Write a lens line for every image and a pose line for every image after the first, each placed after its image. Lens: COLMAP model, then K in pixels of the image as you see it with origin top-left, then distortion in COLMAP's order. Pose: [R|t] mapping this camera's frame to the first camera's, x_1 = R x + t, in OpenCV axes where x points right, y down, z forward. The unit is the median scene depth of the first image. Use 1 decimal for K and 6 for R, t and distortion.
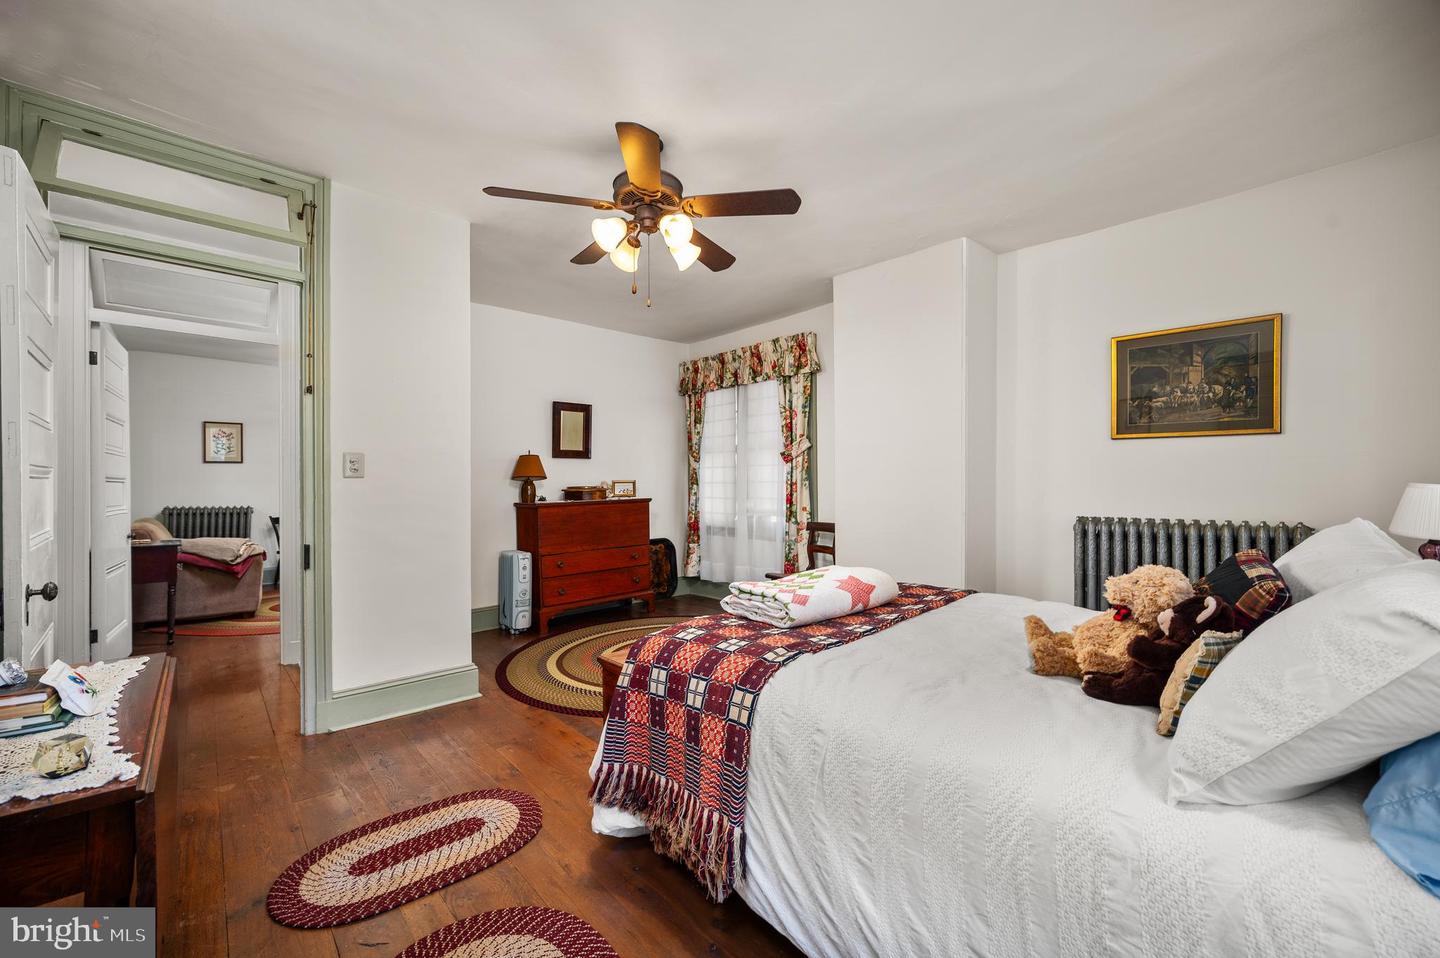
lens RADIAL K [[566.0, 0, 723.5], [0, 566.0, 478.2], [0, 0, 1]] dist [-0.002646, 0.000018]
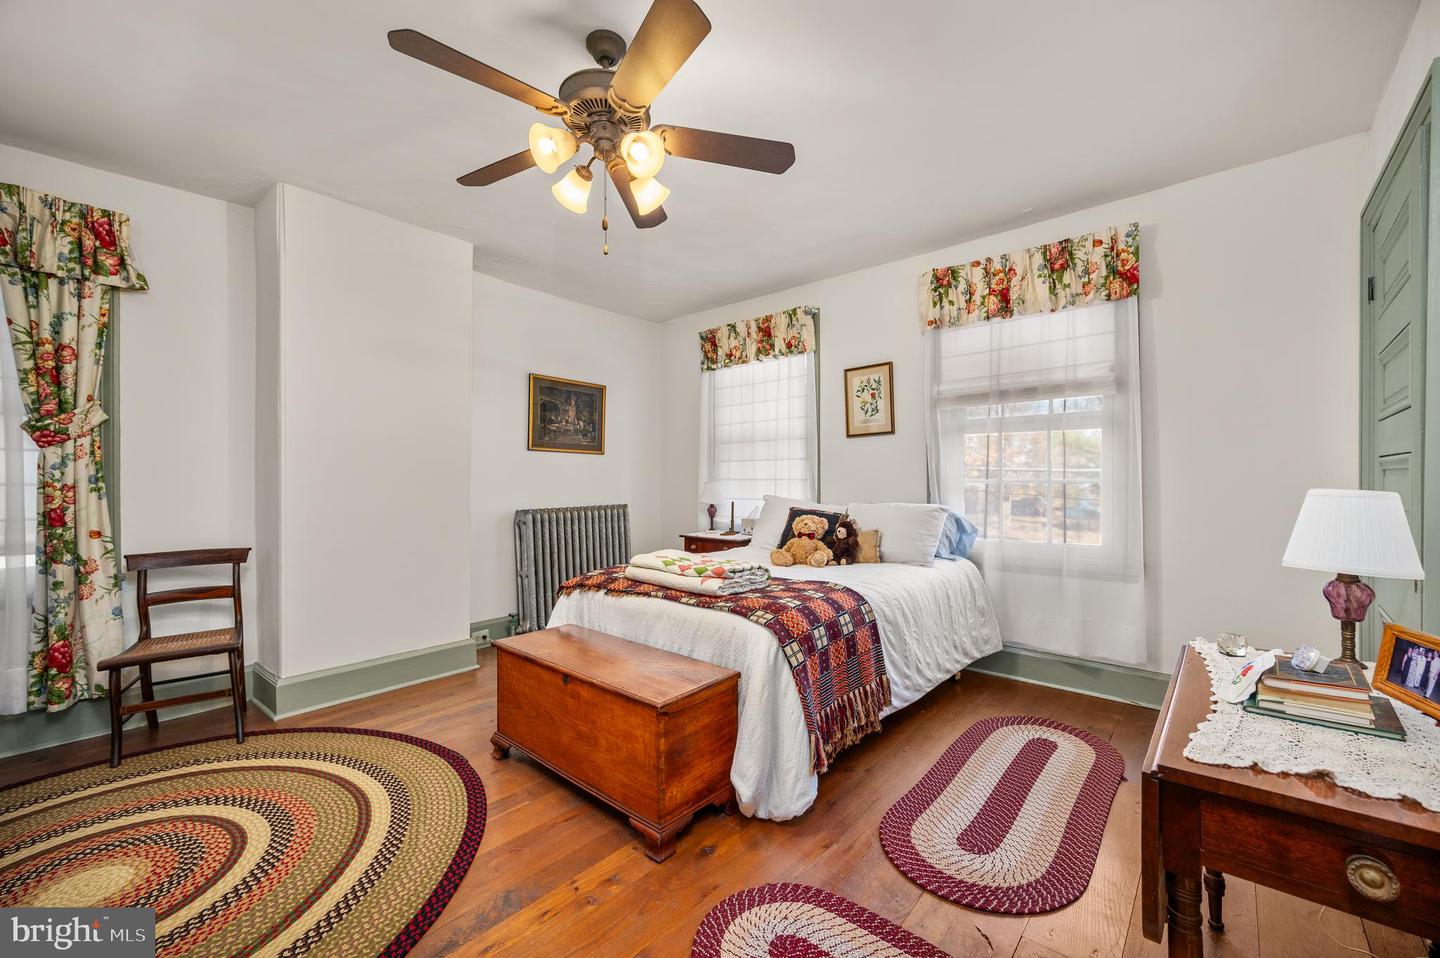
lens RADIAL K [[566.0, 0, 724.1], [0, 566.0, 487.6], [0, 0, 1]] dist [-0.002646, 0.000018]
pose [[-0.103983, -0.009706, 0.994532, -0.679946], [-0.000080, 0.999952, 0.009751, 0.006645], [-0.994579, 0.000934, -0.103979, 0.682497]]
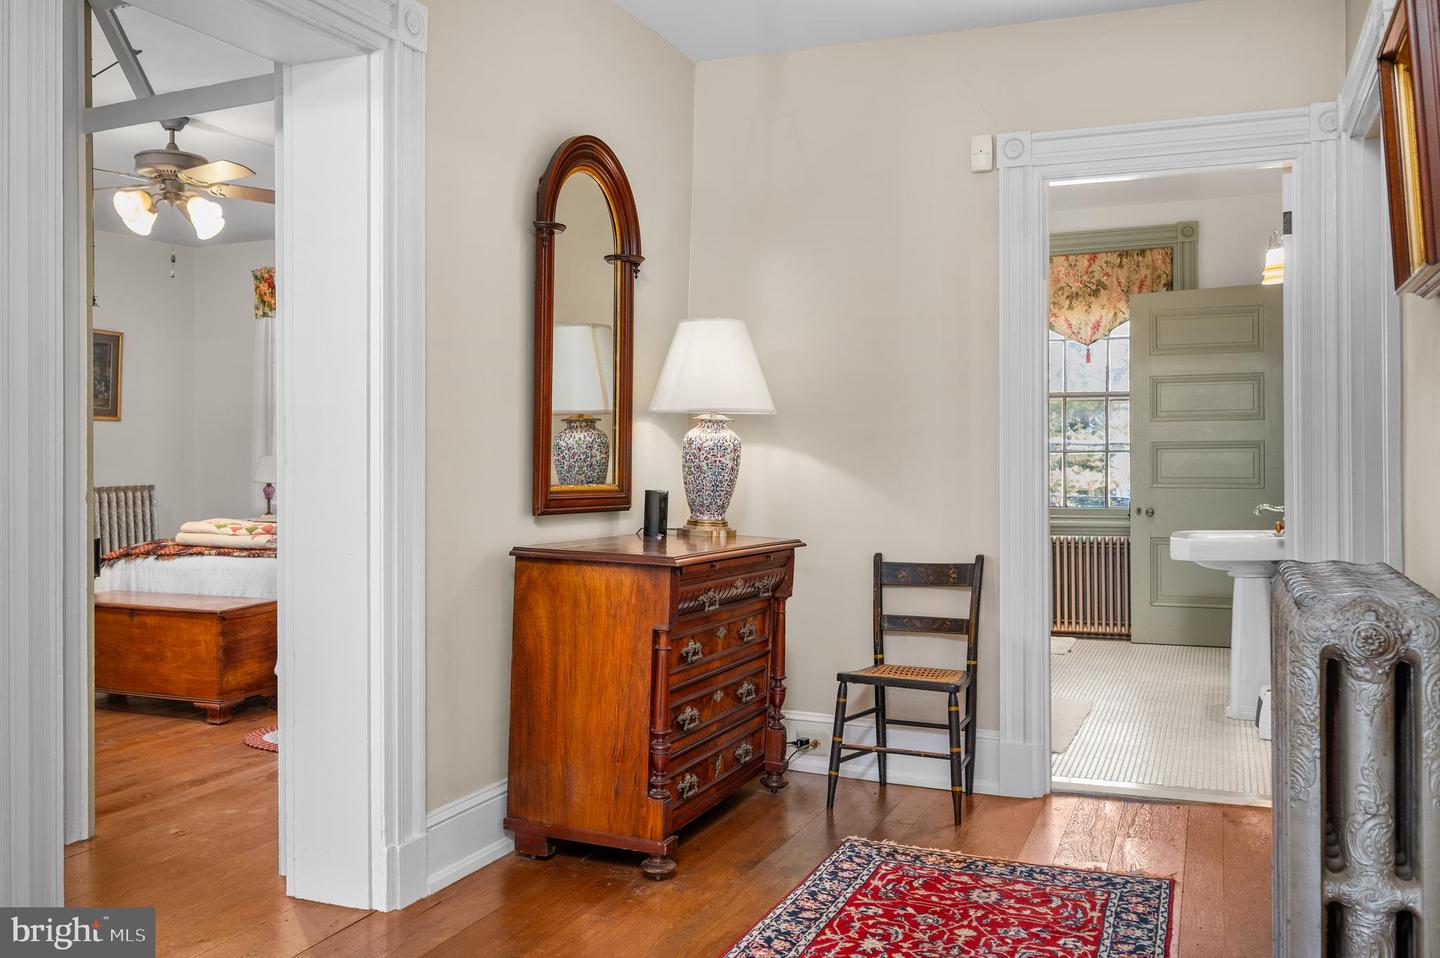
lens RADIAL K [[1176.2, 0, 712.3], [0, 1176.2, 469.9], [0, 0, 1]] dist [-0.007872, -0.001545]
pose [[-0.415867, -0.001953, 0.909424, -1.827552], [0.000817, 0.999996, 0.002522, 0.027818], [-0.909425, 0.001792, -0.415864, 0.739866]]
